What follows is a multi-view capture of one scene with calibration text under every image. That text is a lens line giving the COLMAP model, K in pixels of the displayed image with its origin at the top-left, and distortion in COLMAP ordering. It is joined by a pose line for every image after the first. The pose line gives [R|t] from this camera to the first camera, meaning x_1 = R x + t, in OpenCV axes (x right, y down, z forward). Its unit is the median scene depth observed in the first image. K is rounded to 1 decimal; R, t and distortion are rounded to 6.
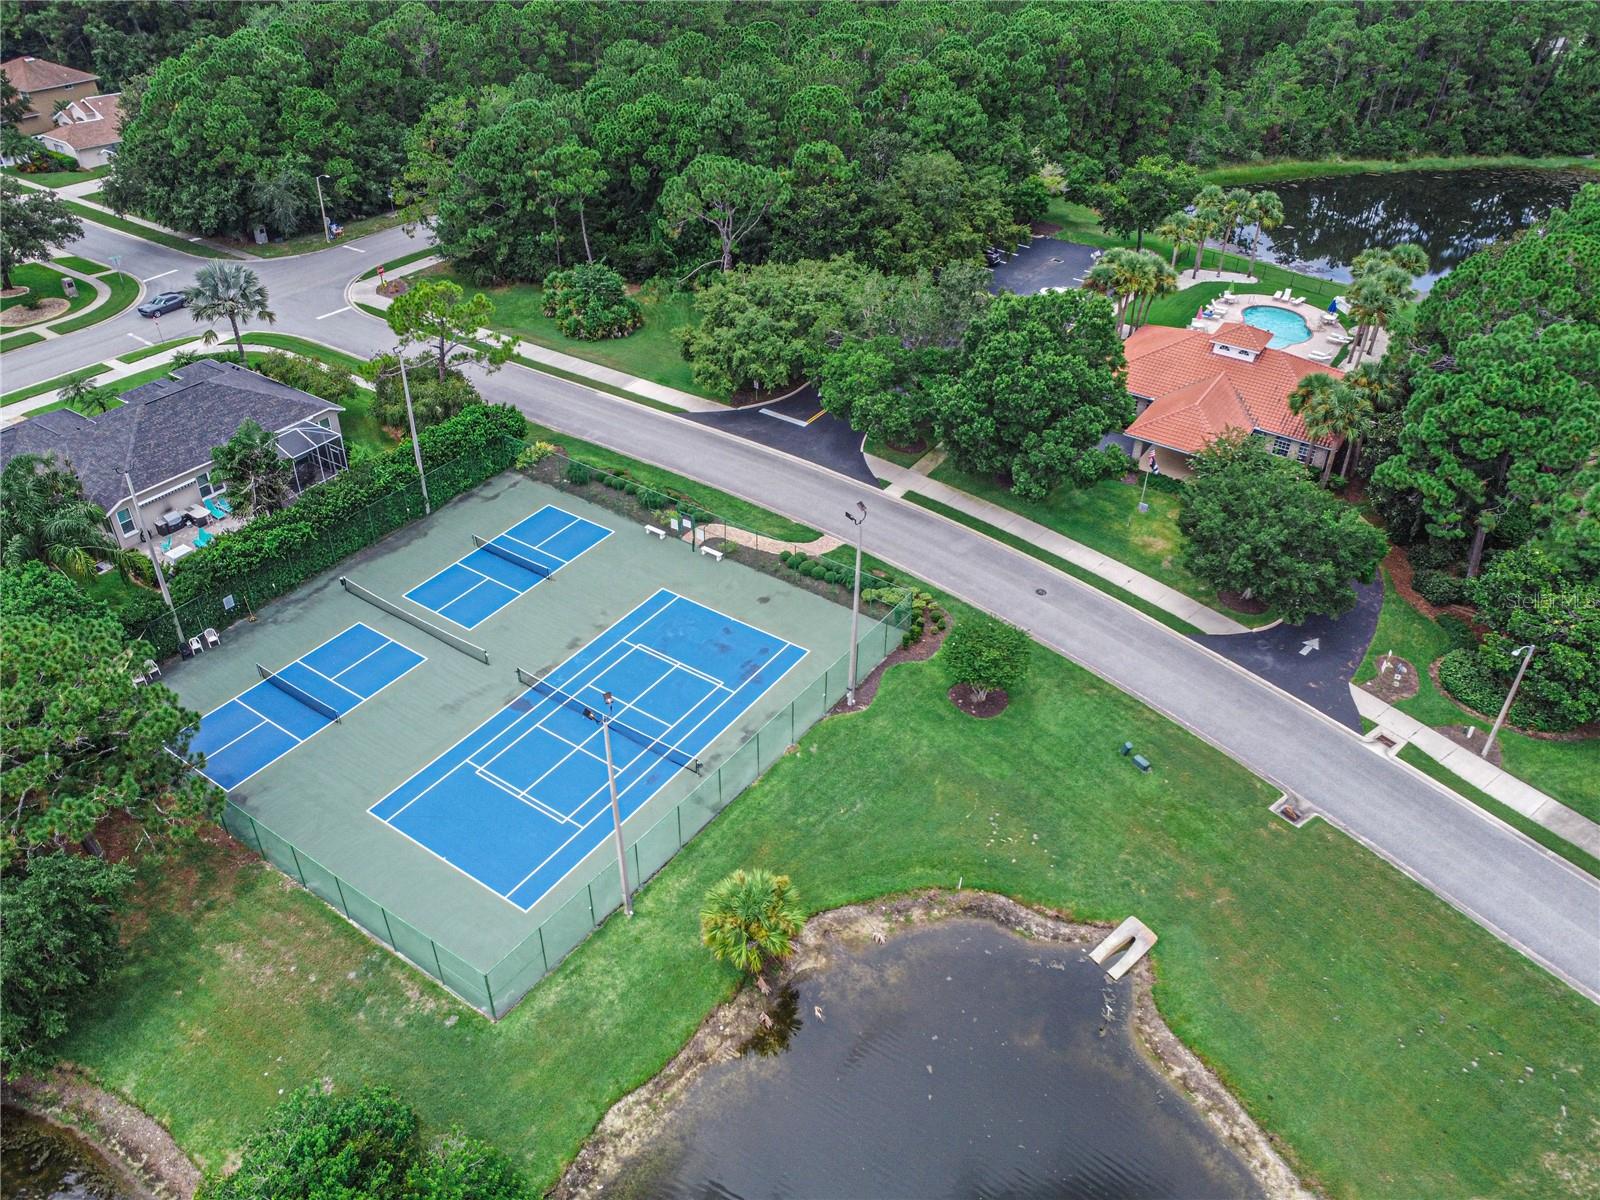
lens RADIAL K [[1098.8, 0, 792.1], [0, 1098.8, 593.0], [0, 0, 1]] dist [-0.042656, -0.004910]
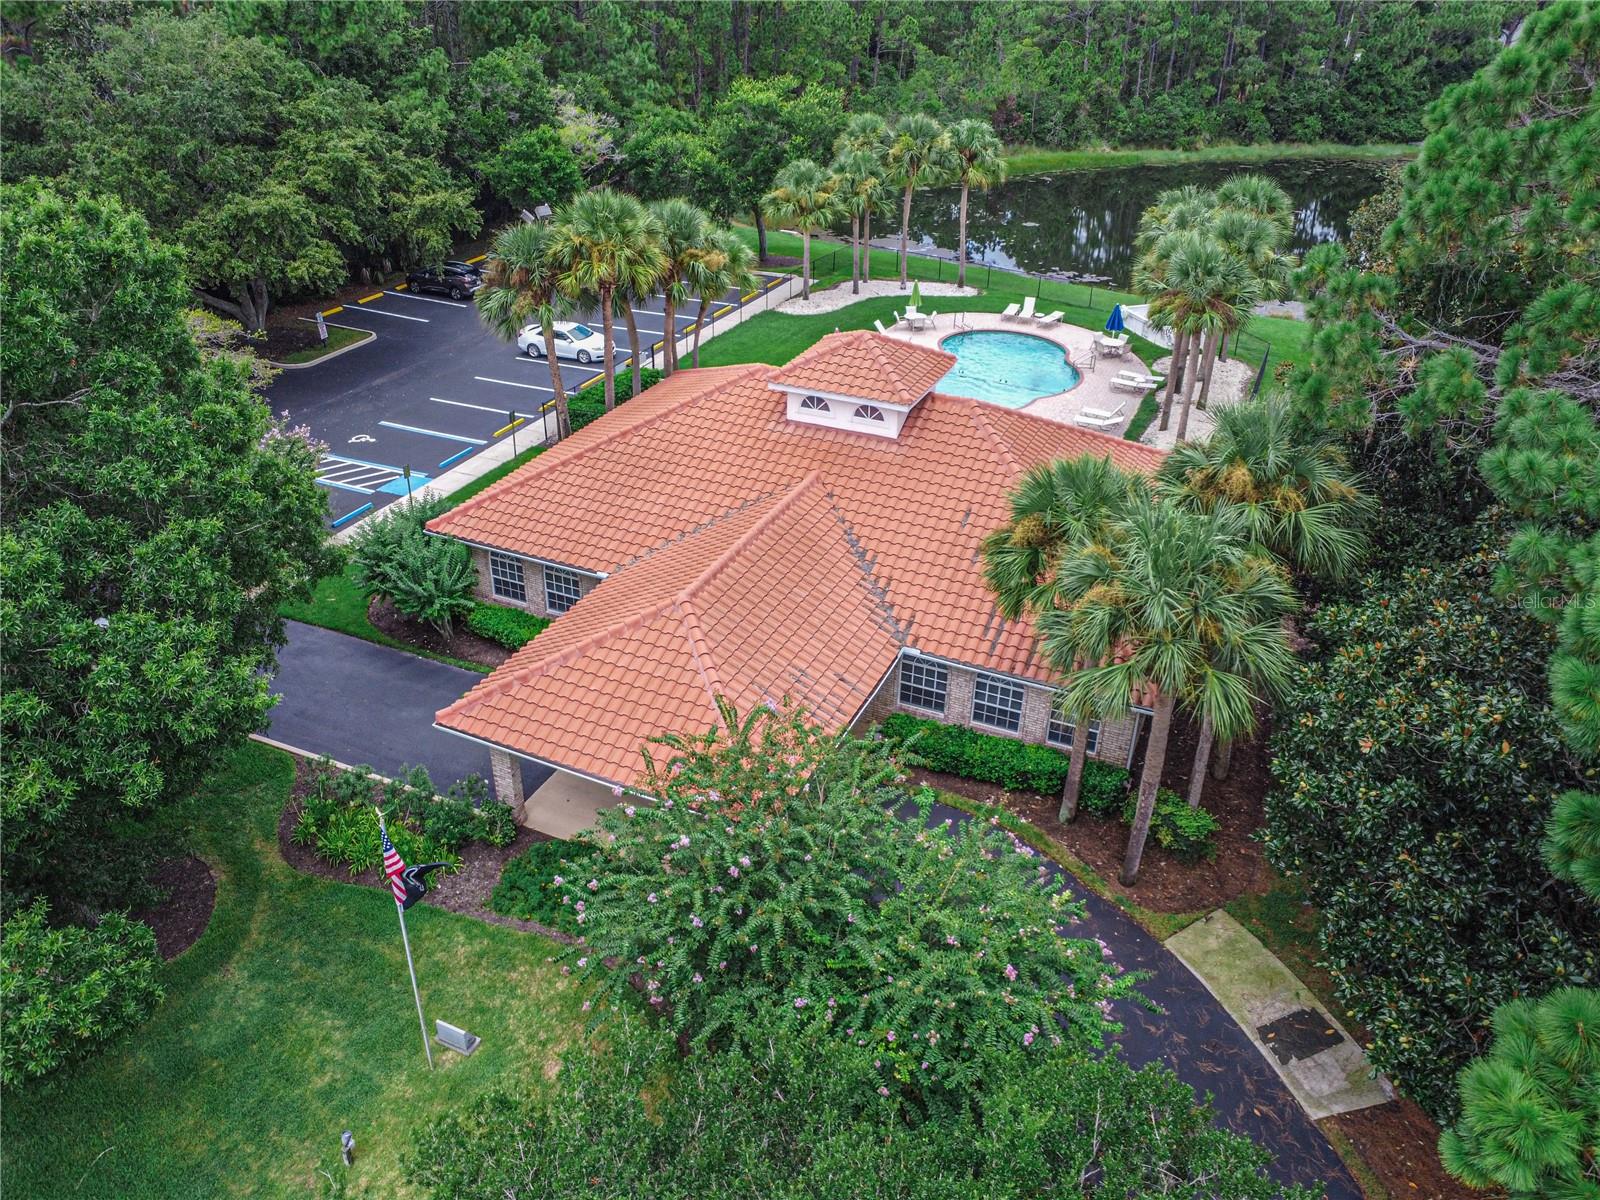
lens RADIAL K [[1129.3, 0, 800.0], [0, 1129.3, 600.0], [0, 0, 1]] dist [-0.065696, -0.111018]
pose [[0.984765, -0.080406, 0.154187, 0.272095], [0.094716, 0.991623, -0.087818, -0.109584], [-0.145834, 0.101084, 0.984131, 0.540221]]
